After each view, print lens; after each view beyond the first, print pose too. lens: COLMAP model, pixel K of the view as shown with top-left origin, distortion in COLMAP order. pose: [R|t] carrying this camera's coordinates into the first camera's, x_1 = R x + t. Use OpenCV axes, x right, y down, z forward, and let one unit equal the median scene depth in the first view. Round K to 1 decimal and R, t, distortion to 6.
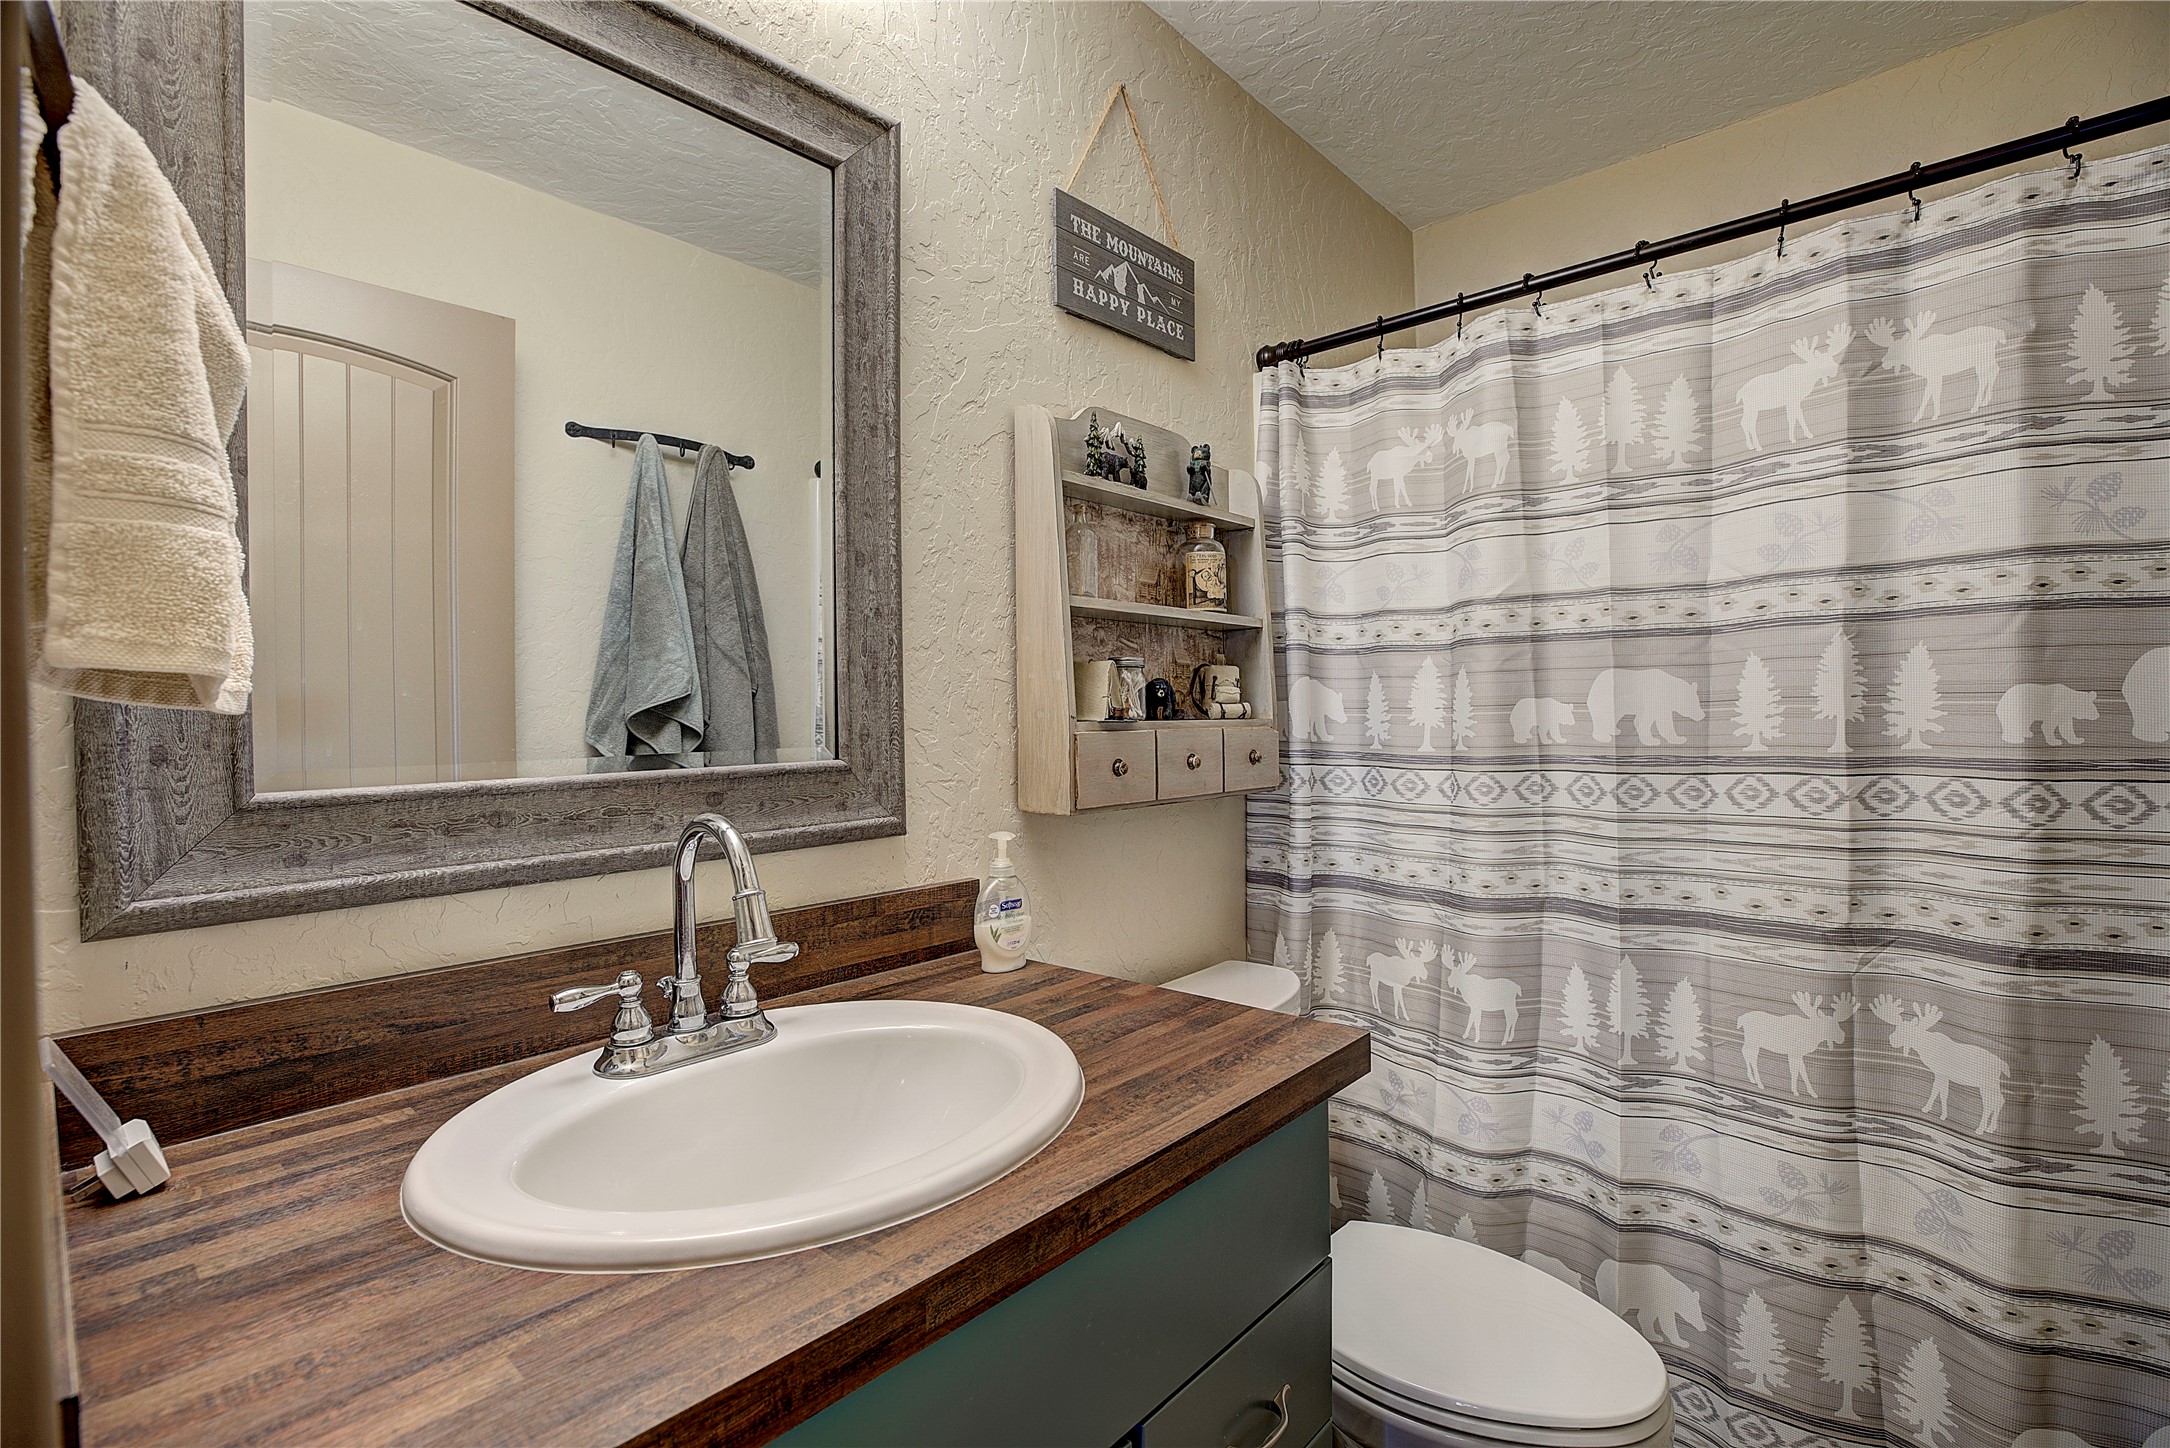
lens RADIAL K [[986.1, 0, 1078.6], [0, 986.1, 719.6], [0, 0, 1]] dist [-0.045819, 0.013764]
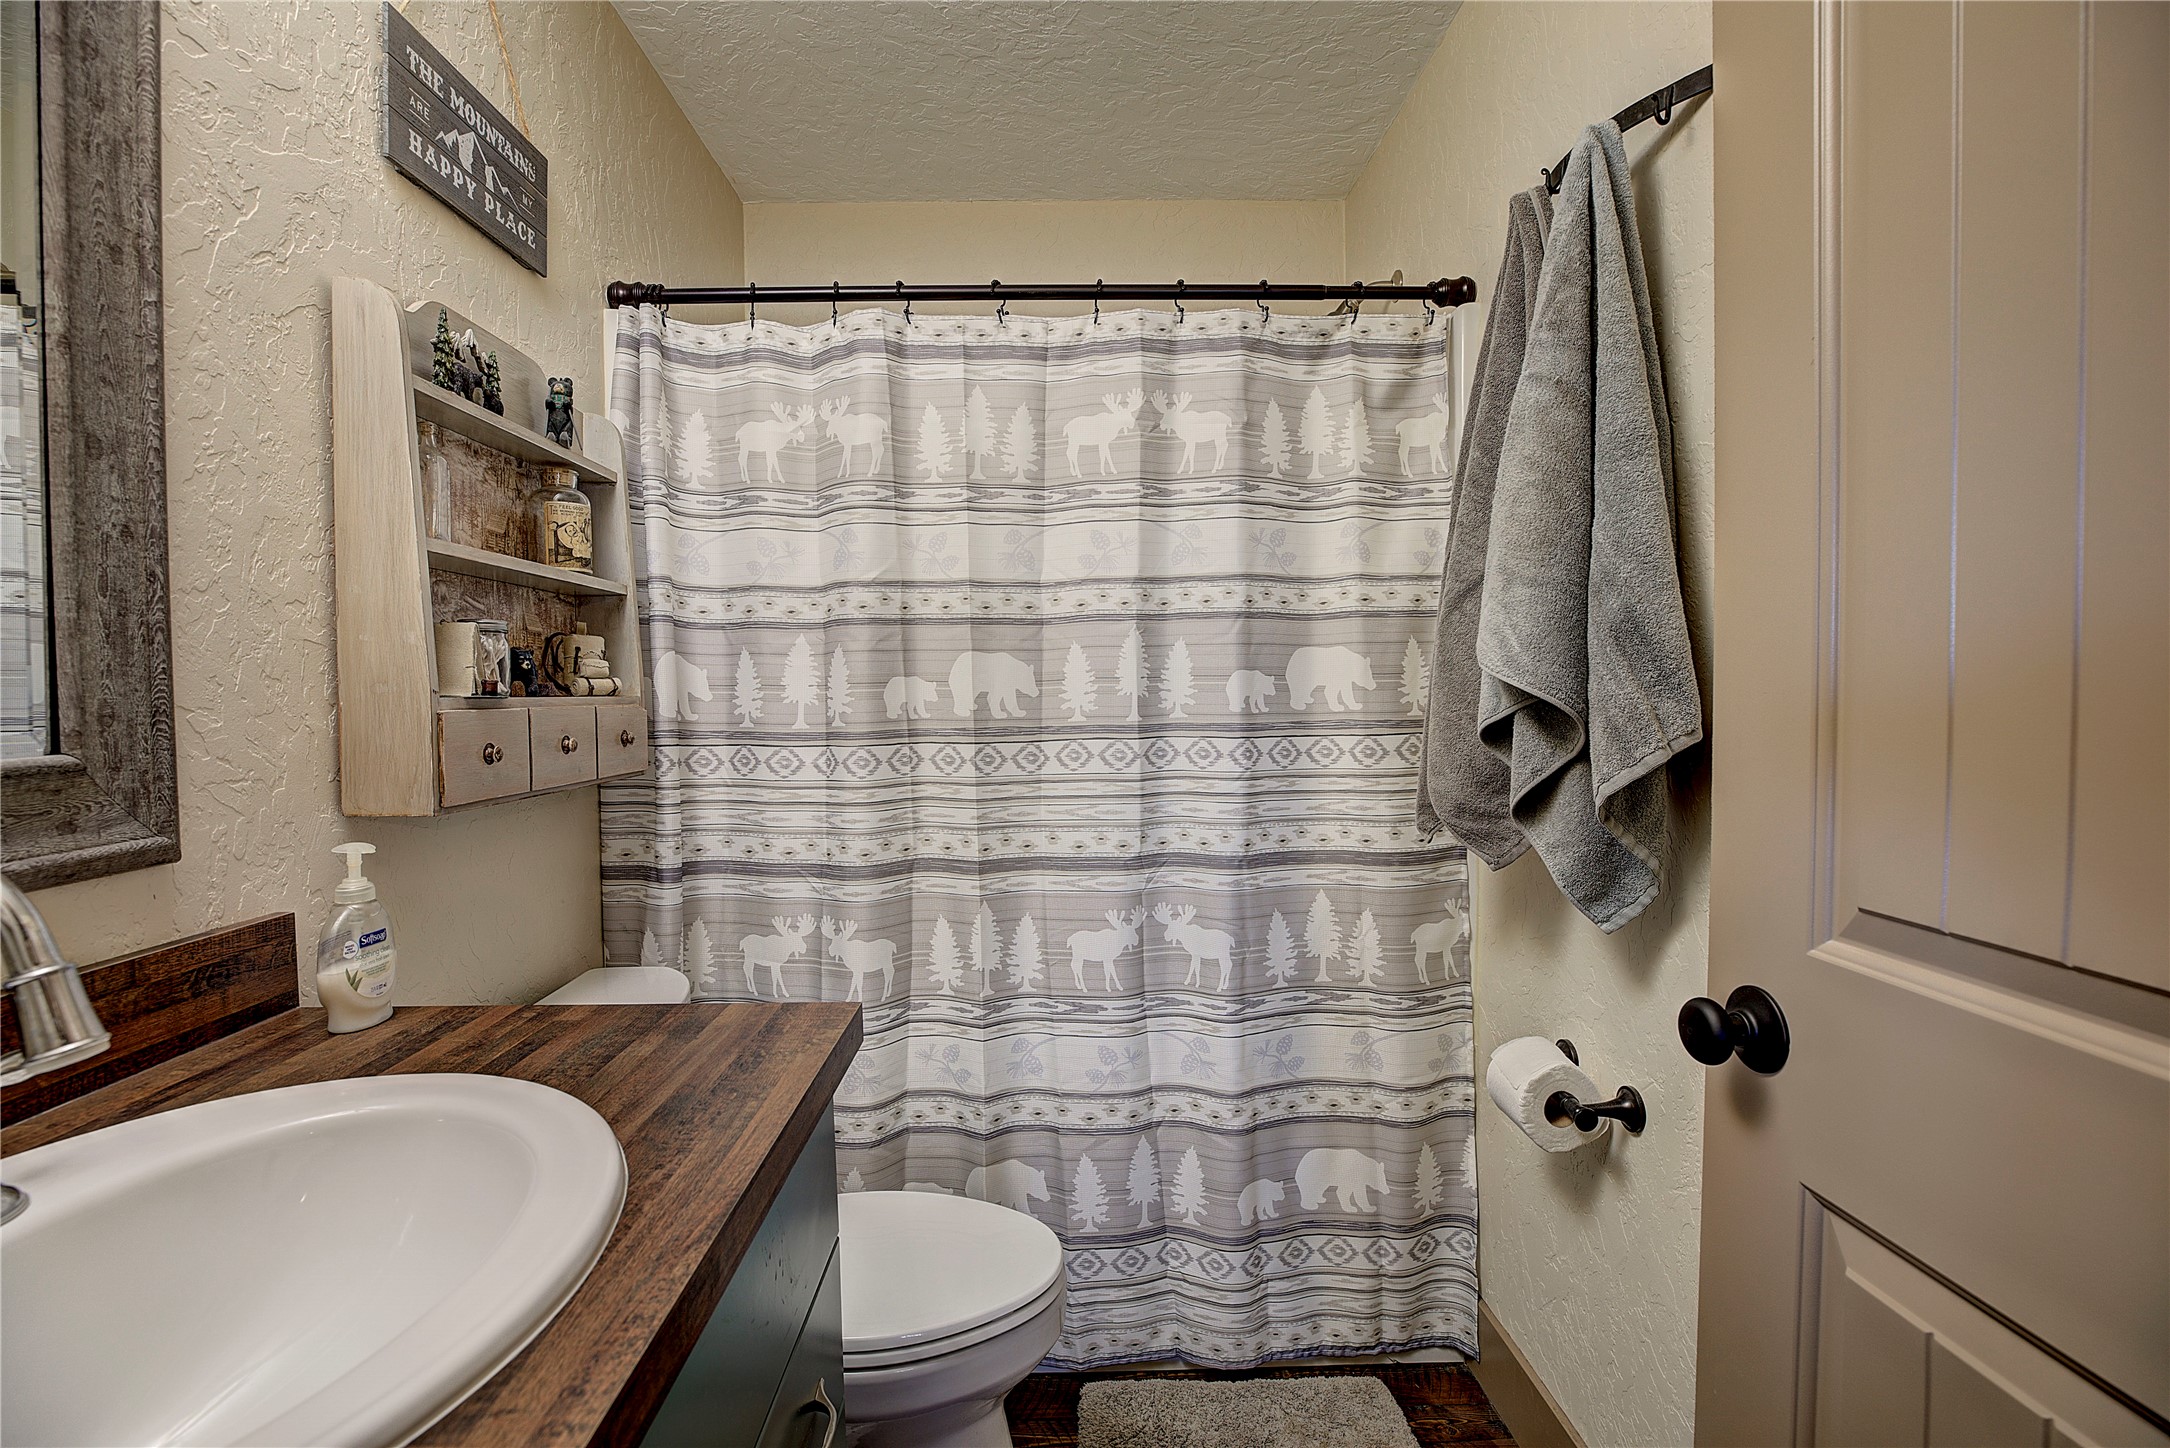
lens RADIAL K [[986.1, 0, 1078.6], [0, 986.1, 719.6], [0, 0, 1]] dist [-0.045819, 0.013764]
pose [[0.730128, -0.014900, 0.683148, -0.149565], [0.003716, 0.999834, 0.017836, 0.007508], [-0.683300, -0.010484, 0.730062, 0.076058]]
